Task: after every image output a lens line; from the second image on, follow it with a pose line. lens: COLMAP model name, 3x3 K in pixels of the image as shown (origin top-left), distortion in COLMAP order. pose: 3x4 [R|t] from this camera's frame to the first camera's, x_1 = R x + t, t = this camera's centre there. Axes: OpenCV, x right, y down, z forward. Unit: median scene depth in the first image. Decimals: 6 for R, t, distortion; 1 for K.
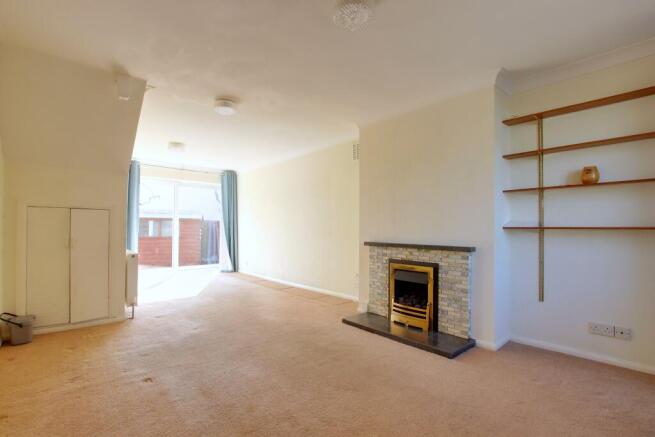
lens RADIAL K [[305.8, 0, 325.9], [0, 305.8, 220.7], [0, 0, 1]] dist [-0.006282, 0.000294]
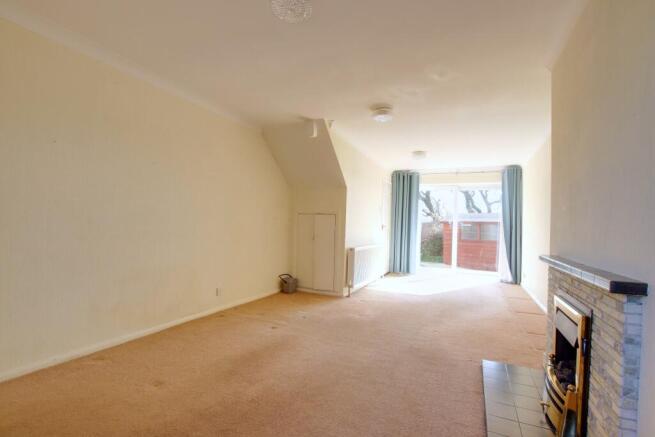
lens RADIAL K [[305.8, 0, 326.4], [0, 305.8, 222.8], [0, 0, 1]] dist [-0.006282, 0.000294]
pose [[0.419880, -0.001787, -0.907578, 0.354821], [-0.005531, 0.999974, -0.004527, 0.005826], [0.907563, 0.006920, 0.419859, 0.243809]]
